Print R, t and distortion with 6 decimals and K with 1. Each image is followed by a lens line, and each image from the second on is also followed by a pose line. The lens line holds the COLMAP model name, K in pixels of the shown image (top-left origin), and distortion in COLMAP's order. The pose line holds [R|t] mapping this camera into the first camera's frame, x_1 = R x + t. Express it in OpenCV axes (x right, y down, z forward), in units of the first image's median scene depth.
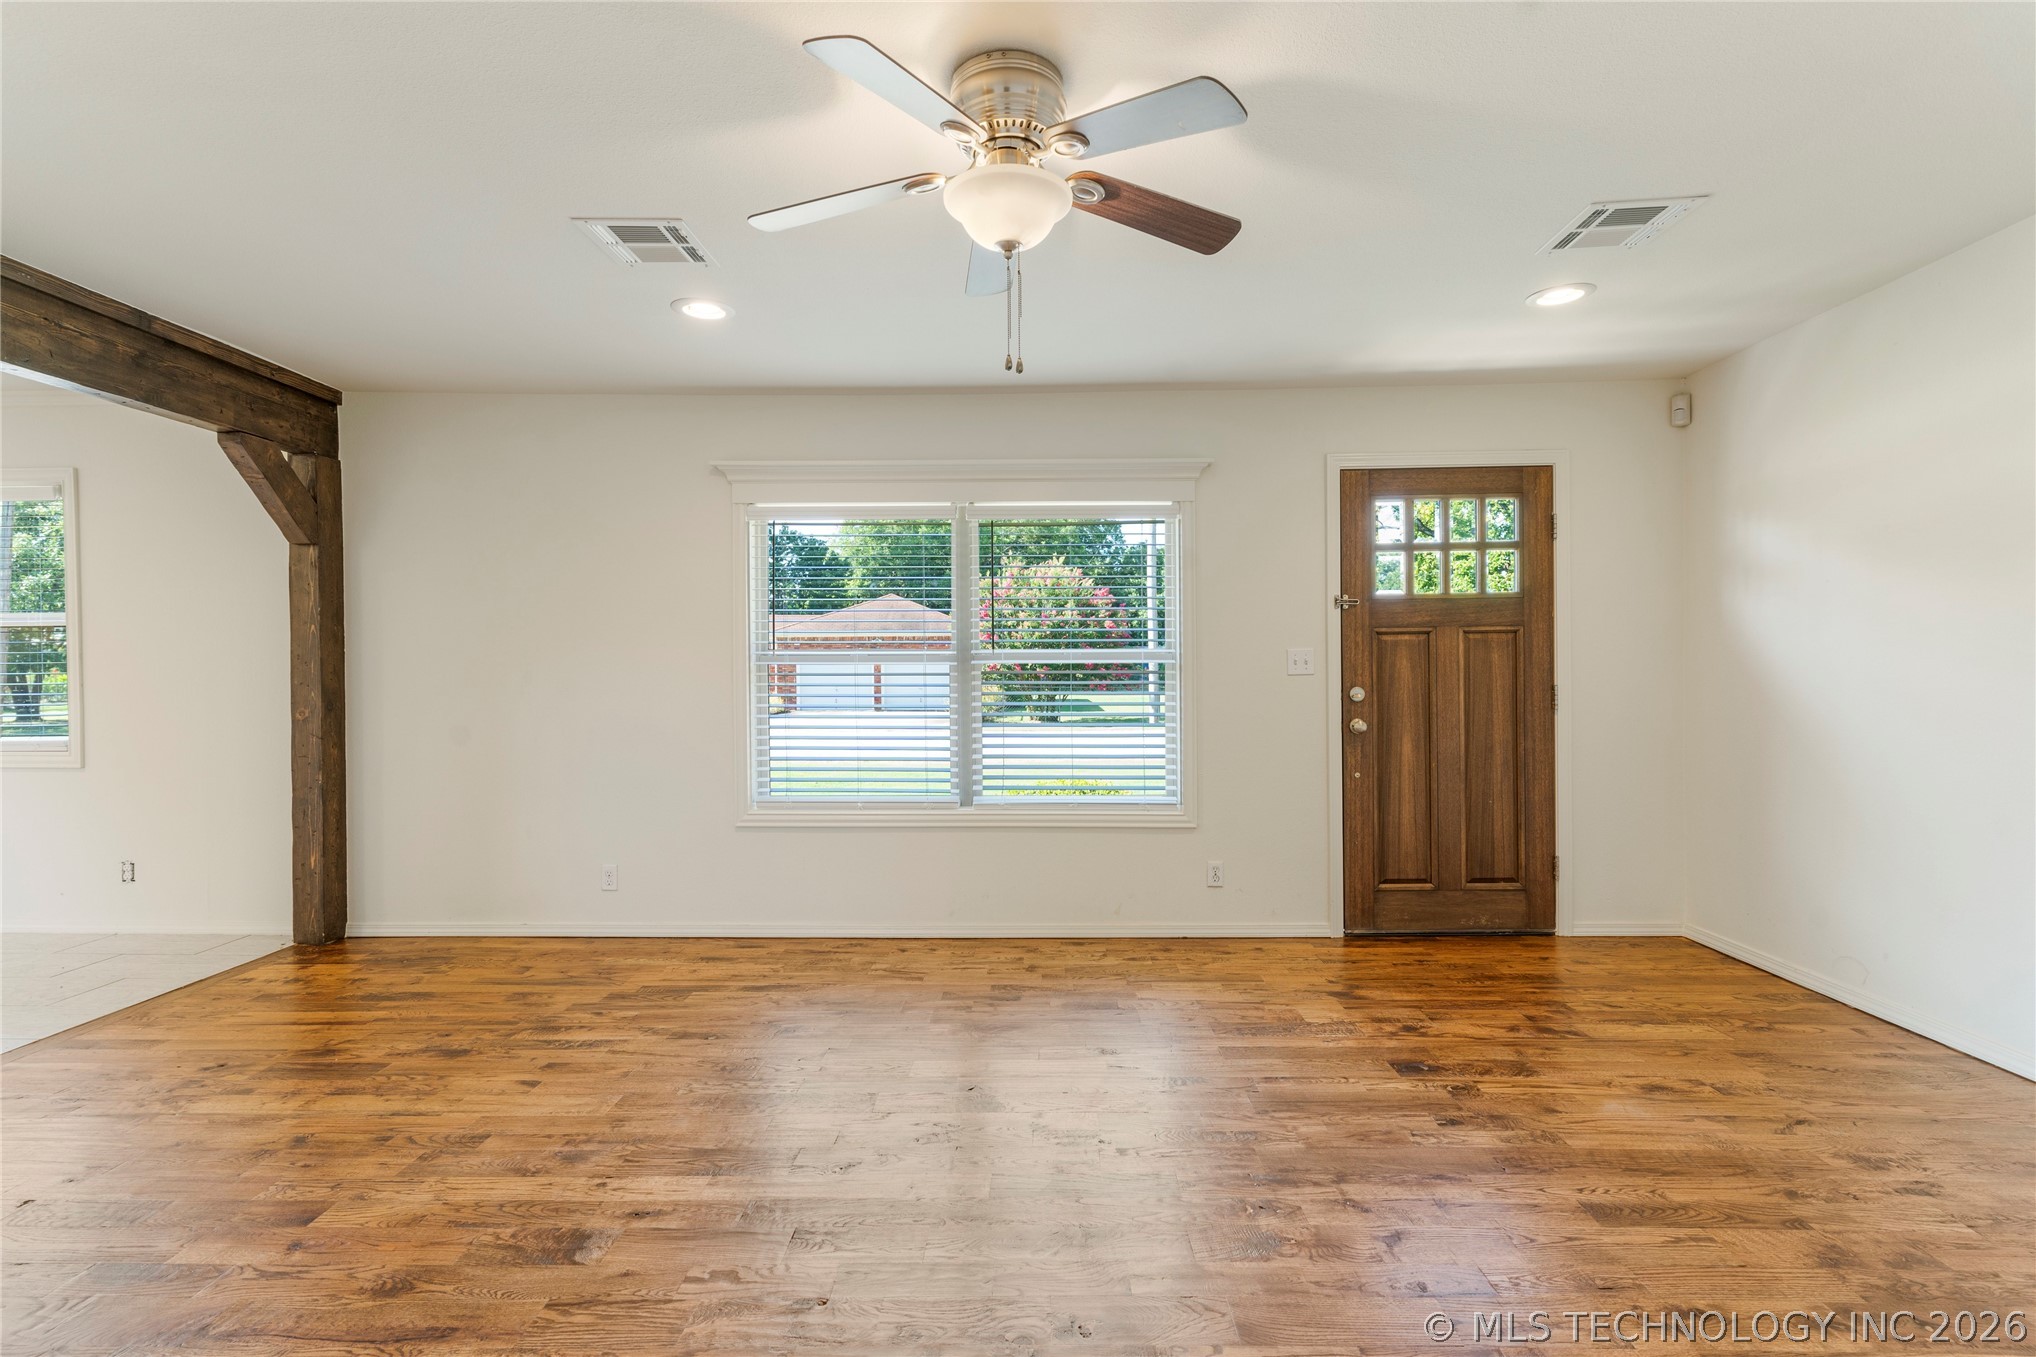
lens RADIAL K [[977.7, 0, 1019.3], [0, 977.7, 677.2], [0, 0, 1]] dist [0.003294, 0.000530]
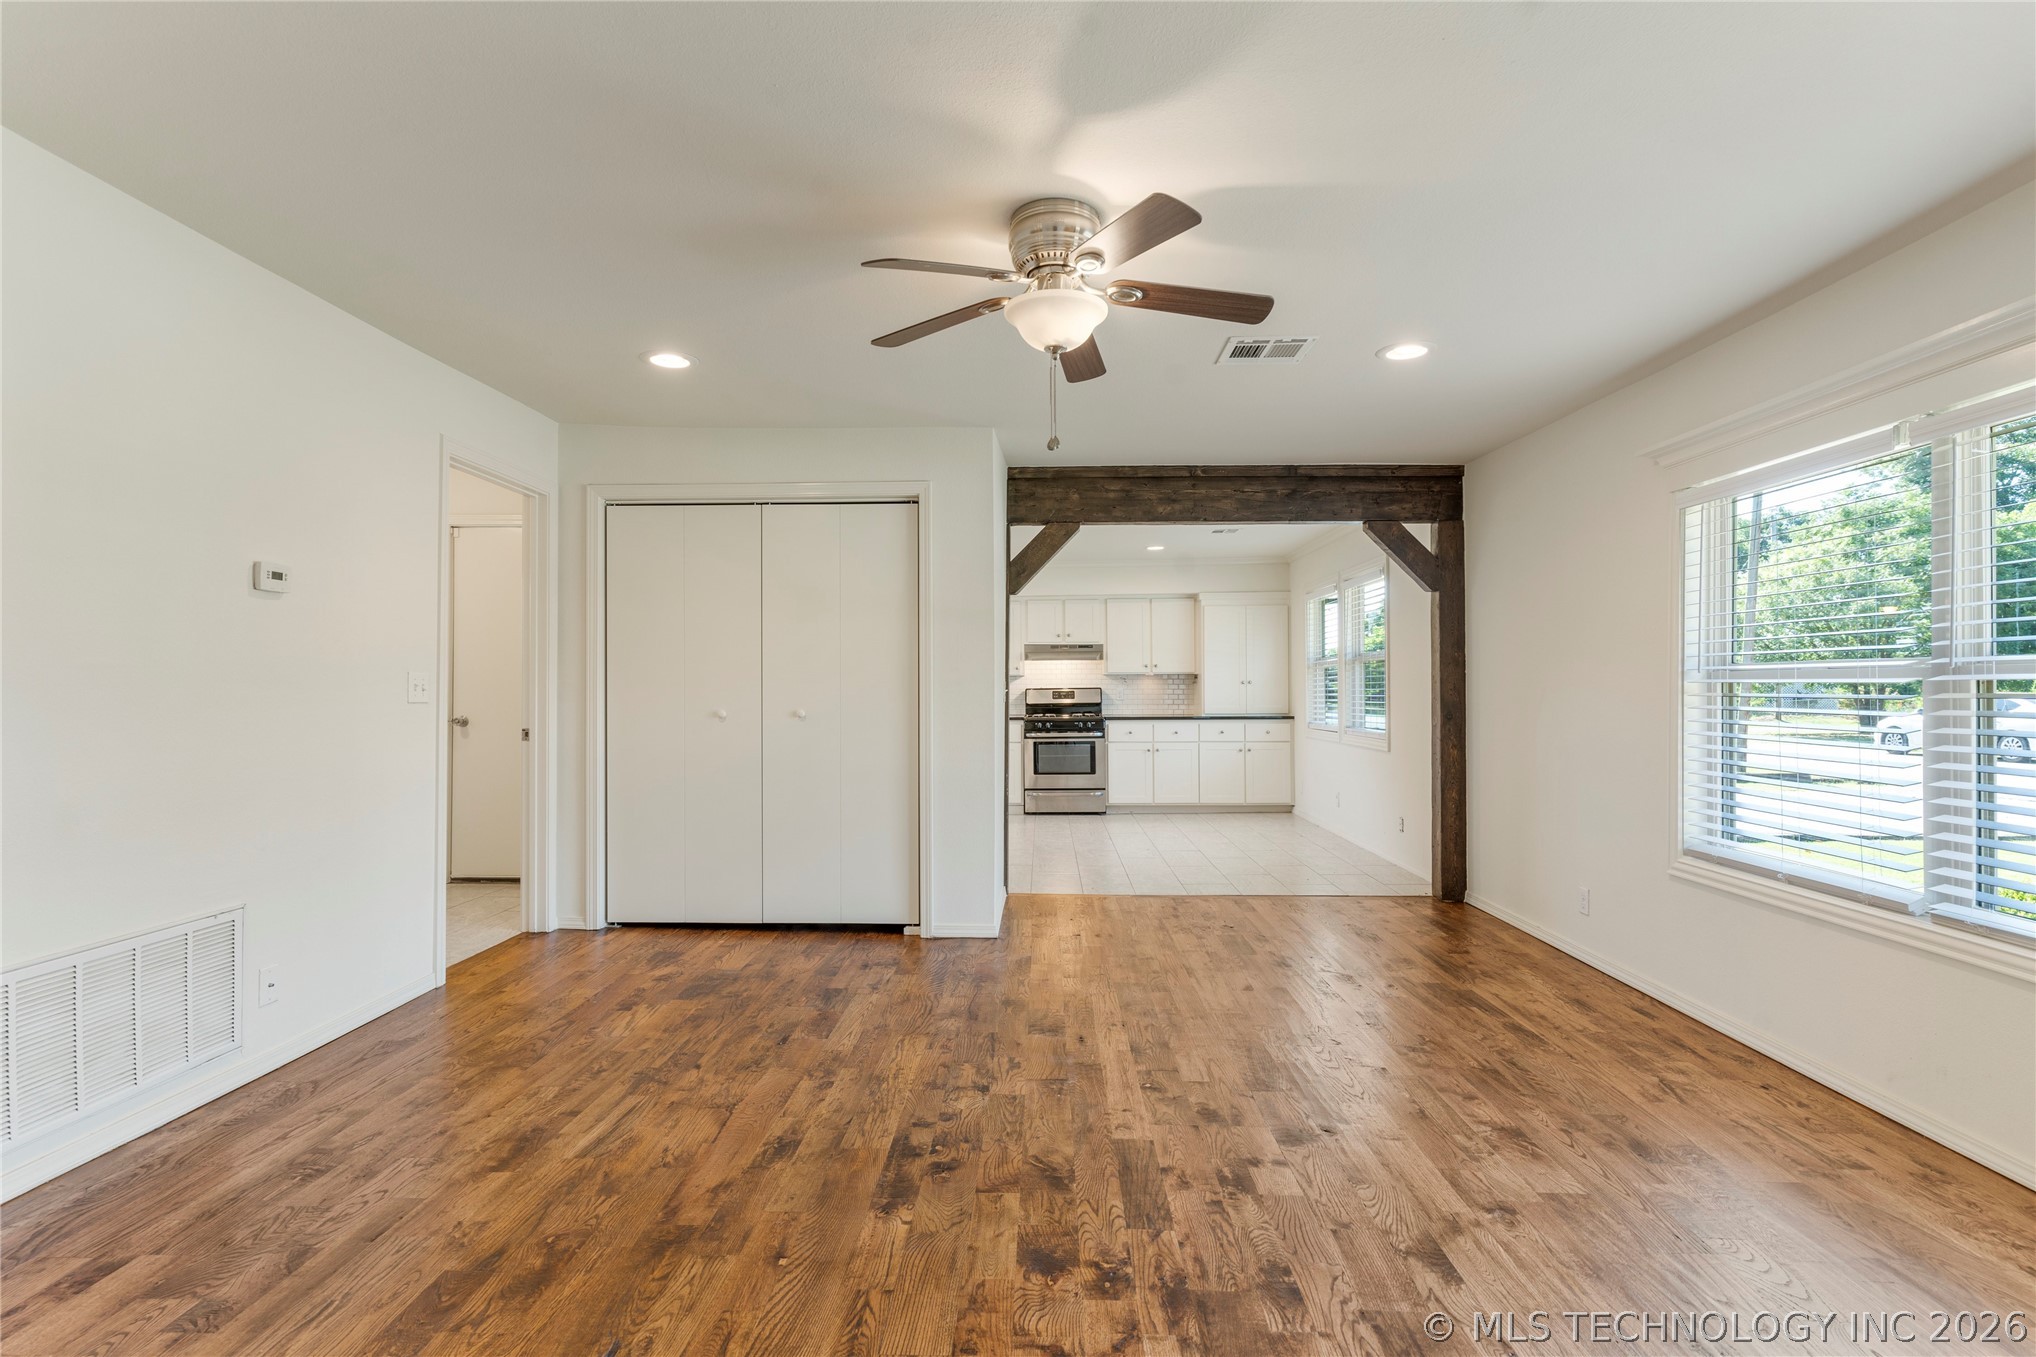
lens RADIAL K [[977.7, 0, 1018.3], [0, 977.7, 686.5], [0, 0, 1]] dist [0.003294, 0.000530]
pose [[-0.007685, 0.002159, -0.999968, 0.612922], [-0.010744, 0.999940, 0.002241, -0.005540], [0.999913, 0.010761, -0.007661, 0.480292]]
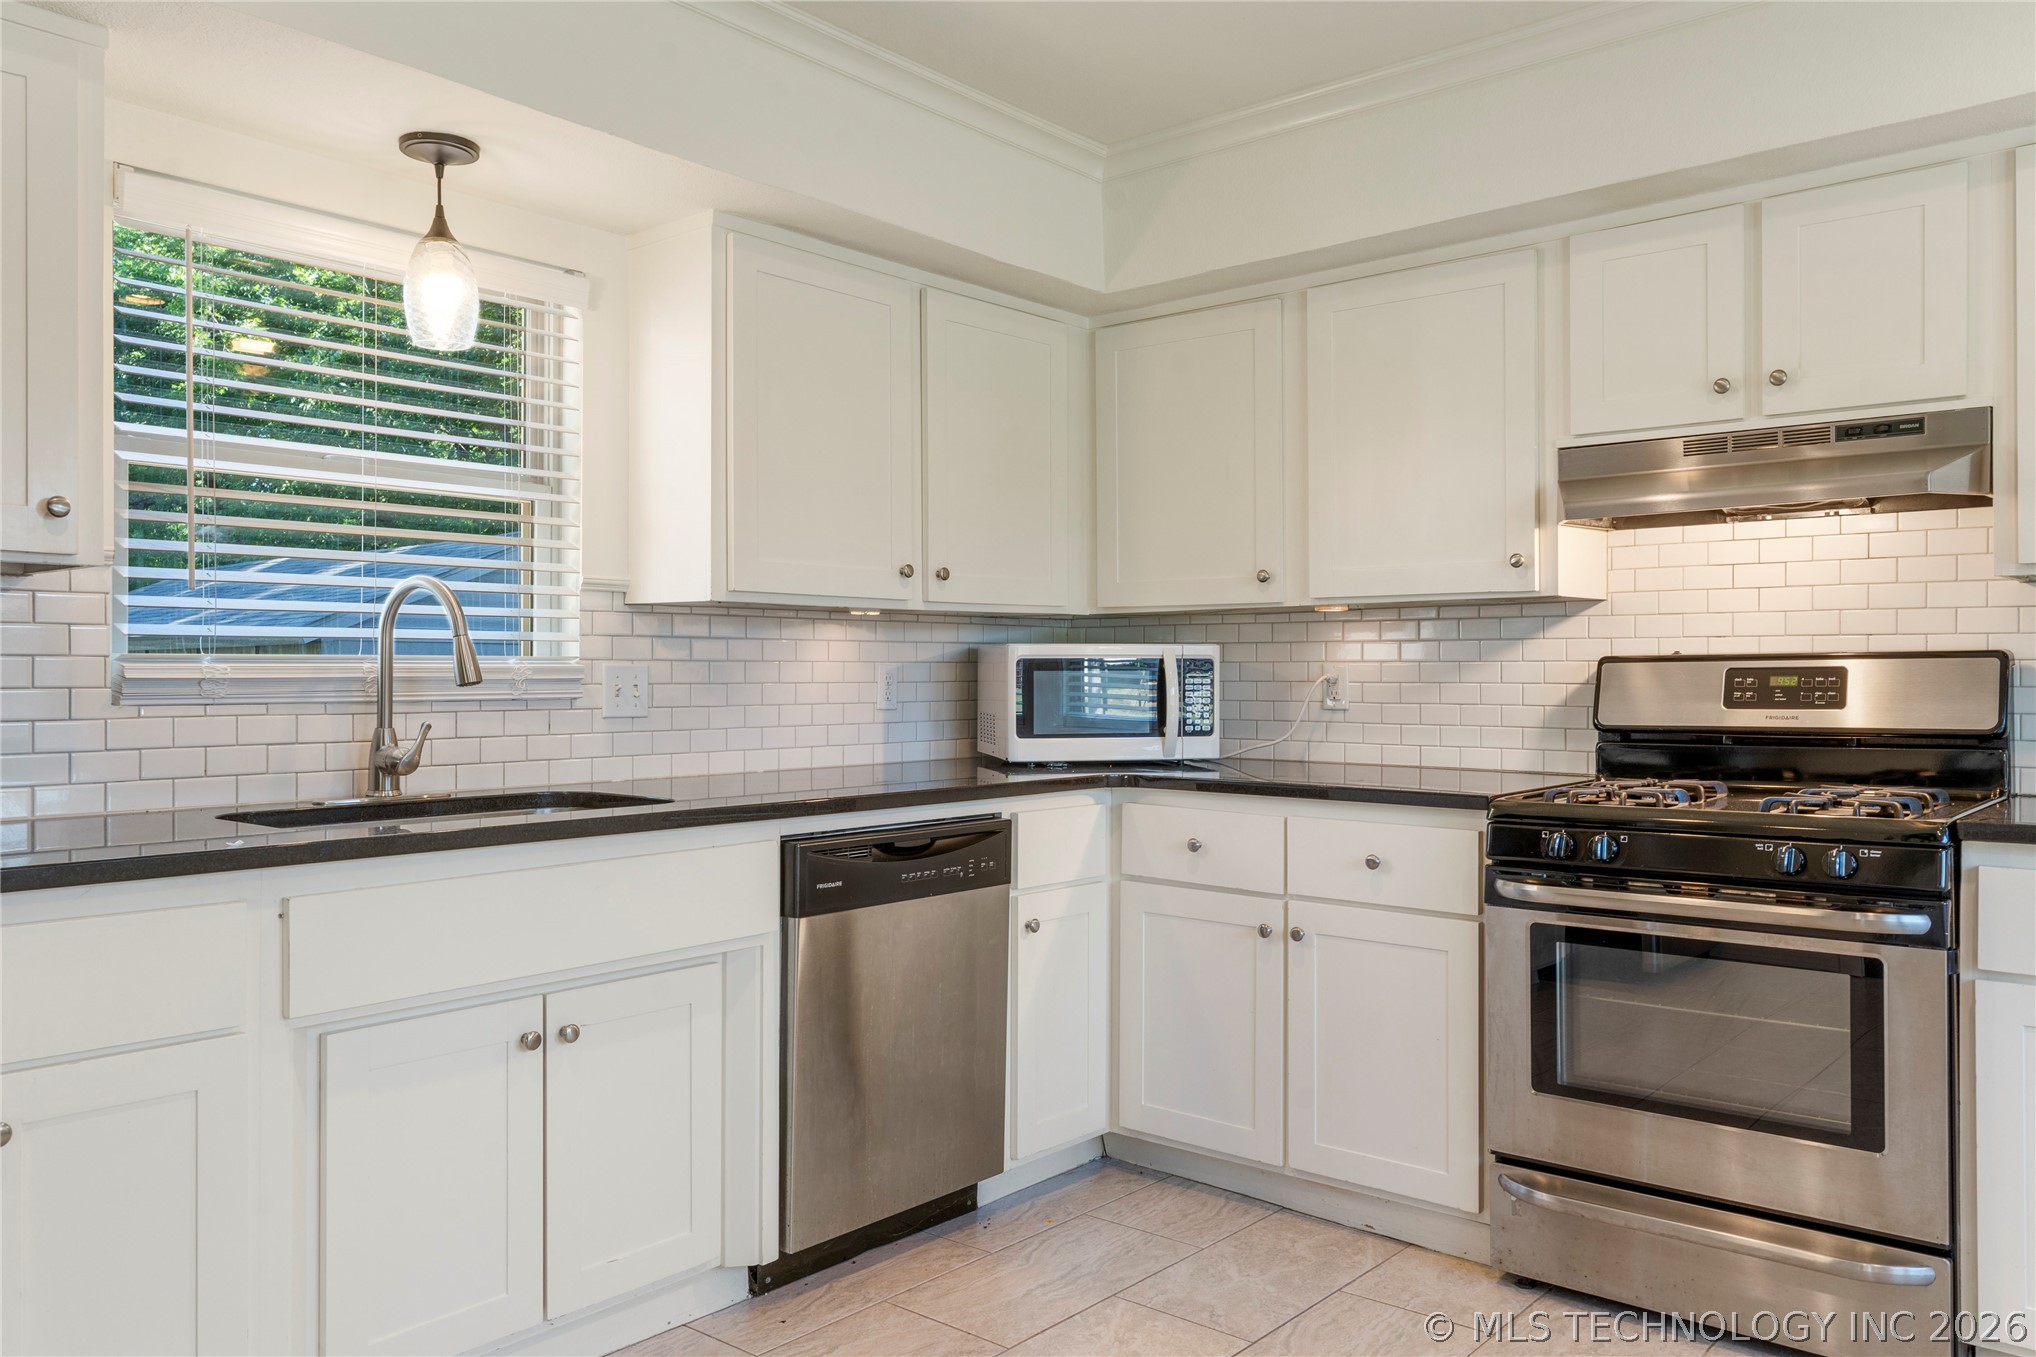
lens RADIAL K [[1526.0, 0, 1027.3], [0, 1526.0, 676.2], [0, 0, 1]] dist [0.008953, -0.004428]
pose [[-0.625559, 0.008703, -0.780129, -0.969711], [-0.005944, 0.999856, 0.015921, 0.003391], [0.780154, 0.014597, -0.625417, 0.756055]]
